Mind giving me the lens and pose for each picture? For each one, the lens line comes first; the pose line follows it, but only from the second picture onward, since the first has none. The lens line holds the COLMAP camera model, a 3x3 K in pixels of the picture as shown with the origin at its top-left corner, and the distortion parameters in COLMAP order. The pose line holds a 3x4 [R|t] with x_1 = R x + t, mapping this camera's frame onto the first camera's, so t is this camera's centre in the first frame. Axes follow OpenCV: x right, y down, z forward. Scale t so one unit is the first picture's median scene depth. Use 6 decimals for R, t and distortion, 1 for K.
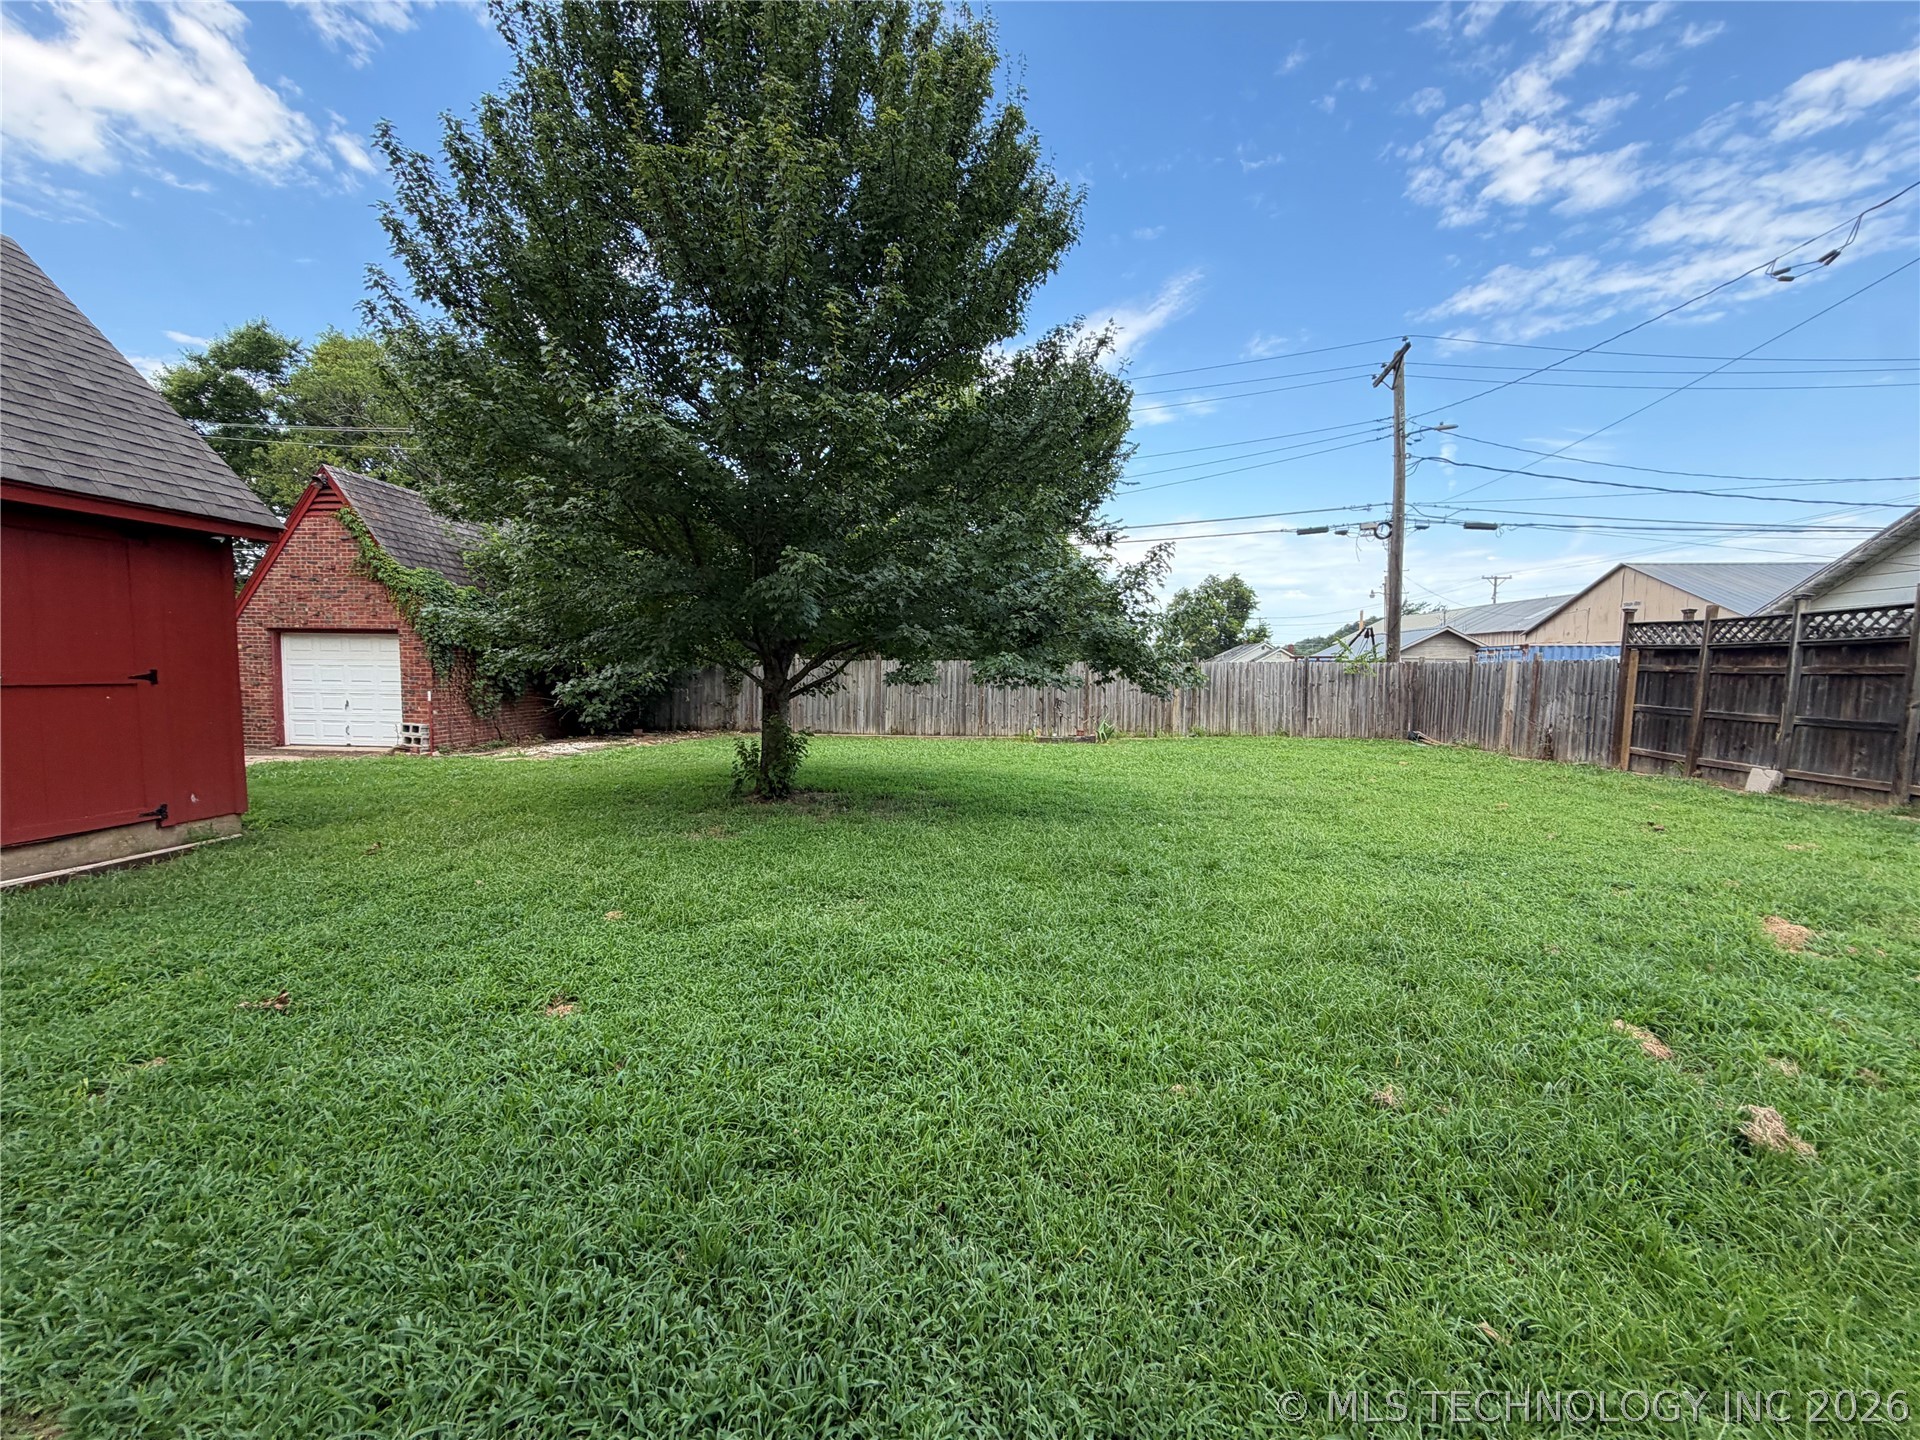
lens RADIAL K [[767.7, 0, 961.0], [0, 767.7, 720.0], [0, 0, 1]] dist [-0.001678, 0.000564]
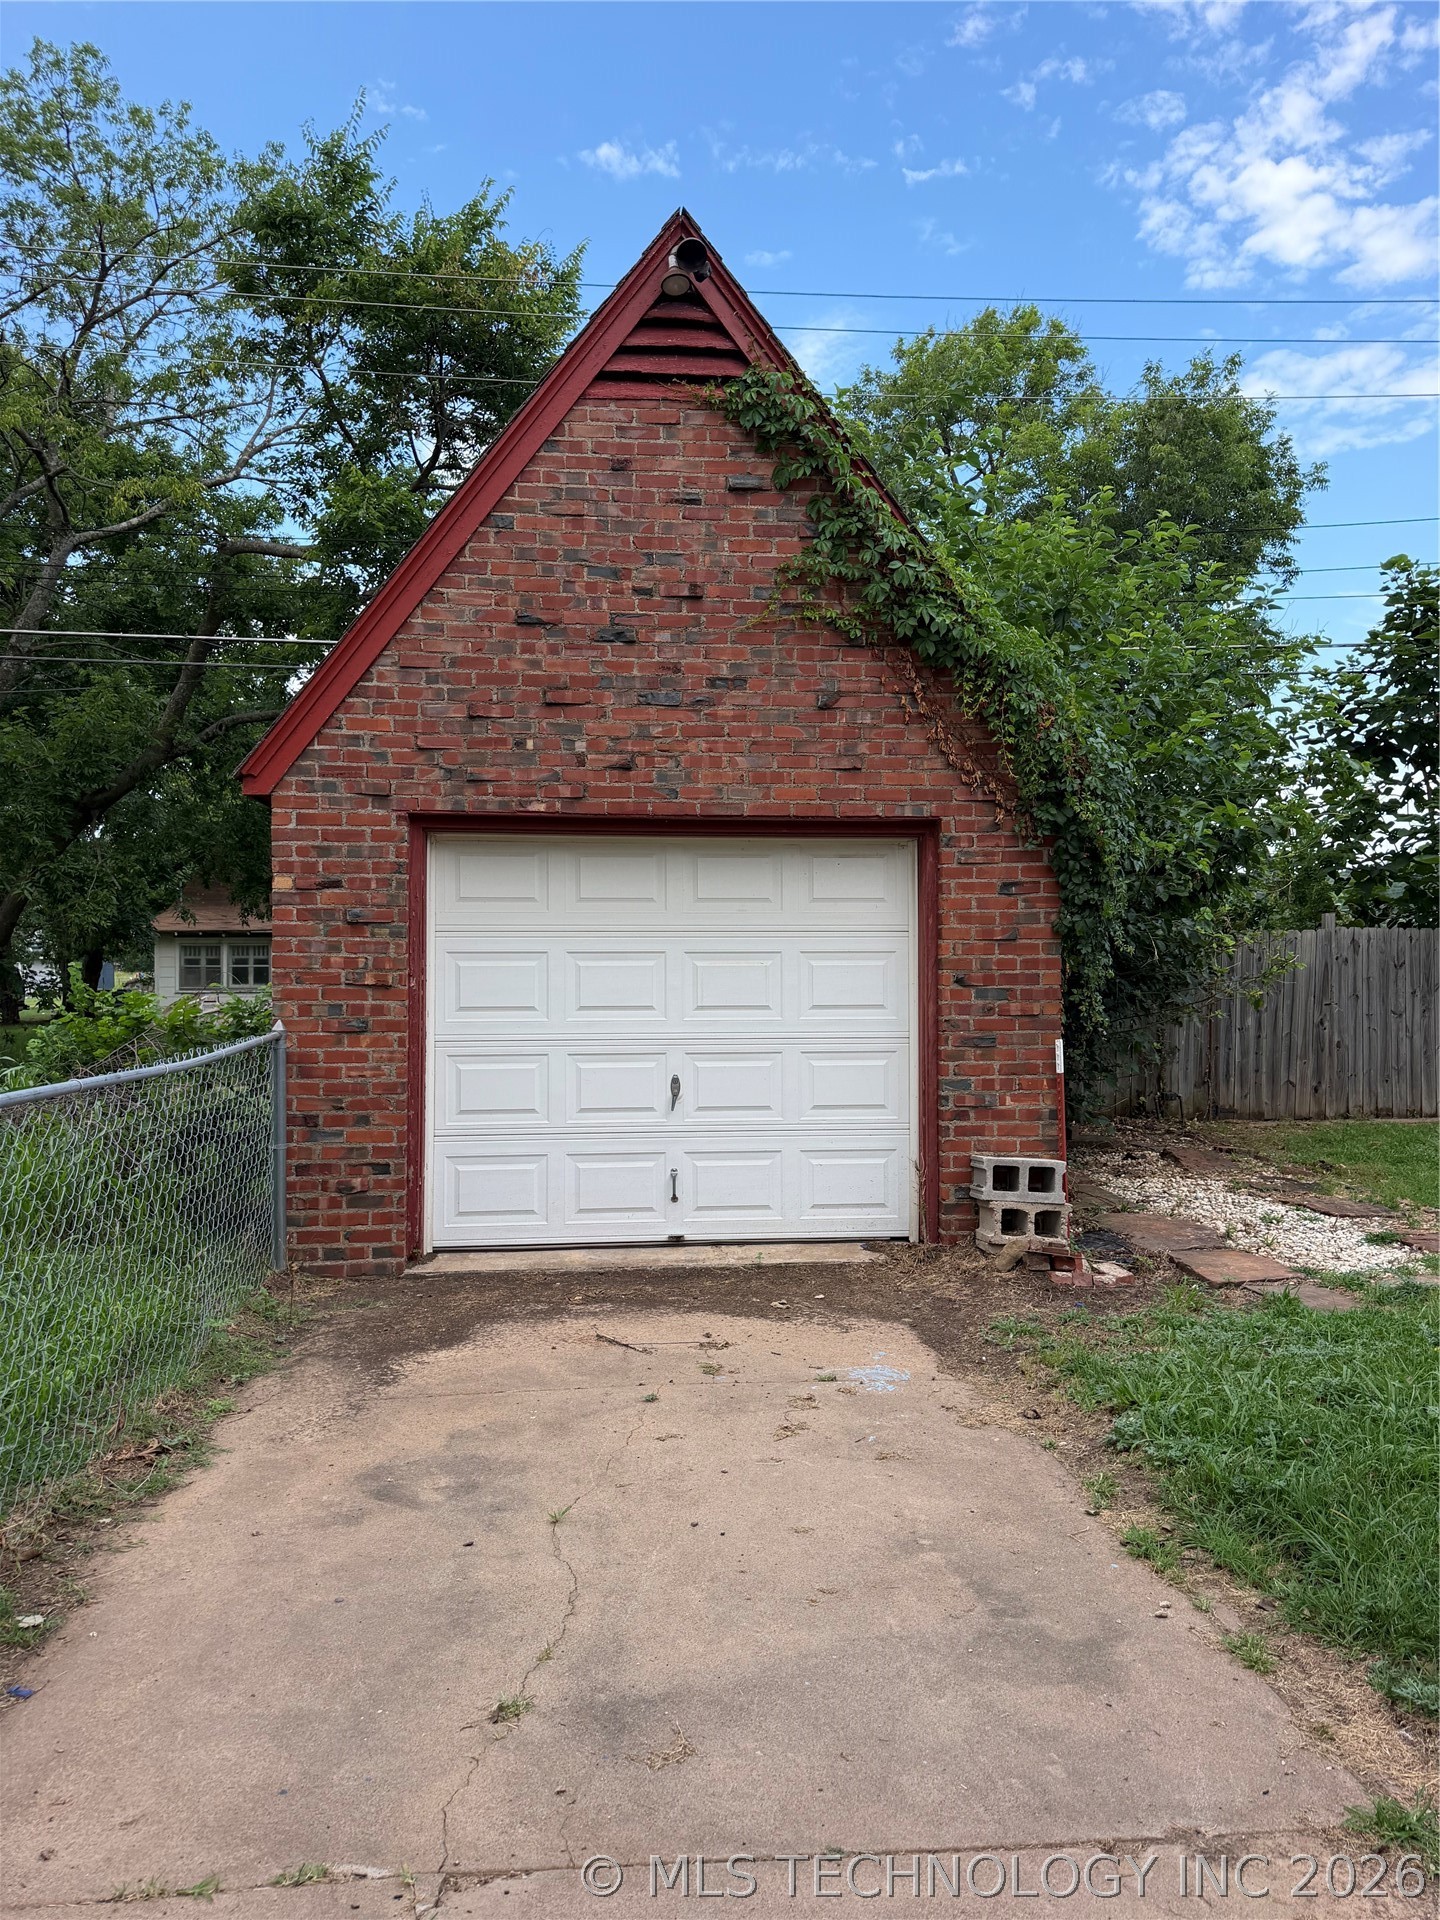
lens RADIAL K [[1283.5, 0, 682.6], [0, 1283.5, 962.6], [0, 0, 1]] dist [0.034126, -0.053383]
pose [[0.986432, -0.014354, 0.163544, -0.876136], [0.024429, 0.997914, -0.059756, -0.039770], [-0.162345, 0.062941, 0.984725, 0.548353]]
